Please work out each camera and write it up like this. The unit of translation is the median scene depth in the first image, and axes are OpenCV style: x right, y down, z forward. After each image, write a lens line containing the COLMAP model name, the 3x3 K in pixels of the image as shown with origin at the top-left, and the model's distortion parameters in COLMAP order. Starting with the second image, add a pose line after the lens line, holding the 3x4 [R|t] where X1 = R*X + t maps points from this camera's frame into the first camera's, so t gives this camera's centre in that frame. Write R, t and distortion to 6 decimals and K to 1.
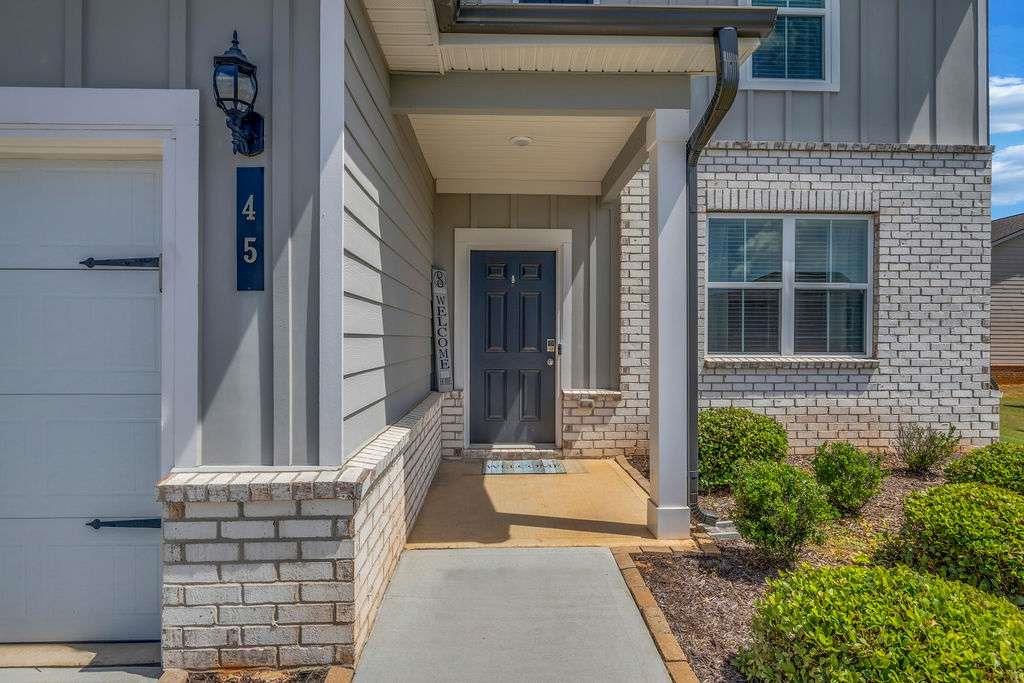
lens RADIAL K [[496.9, 0, 506.4], [0, 496.9, 343.0], [0, 0, 1]] dist [-0.000246, -0.000077]
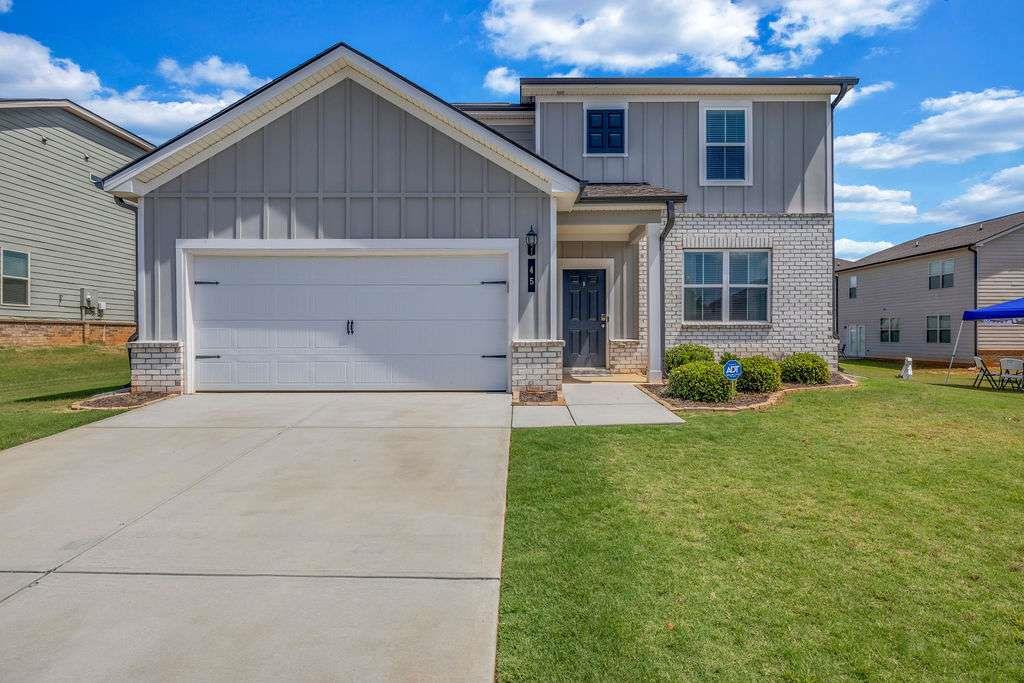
lens RADIAL K [[496.9, 0, 516.9], [0, 496.9, 334.3], [0, 0, 1]] dist [-0.000246, -0.000077]
pose [[0.999146, -0.002580, -0.041247, -0.173672], [0.002340, 0.999980, -0.005879, 0.084461], [0.041262, 0.005777, 0.999132, -0.990089]]
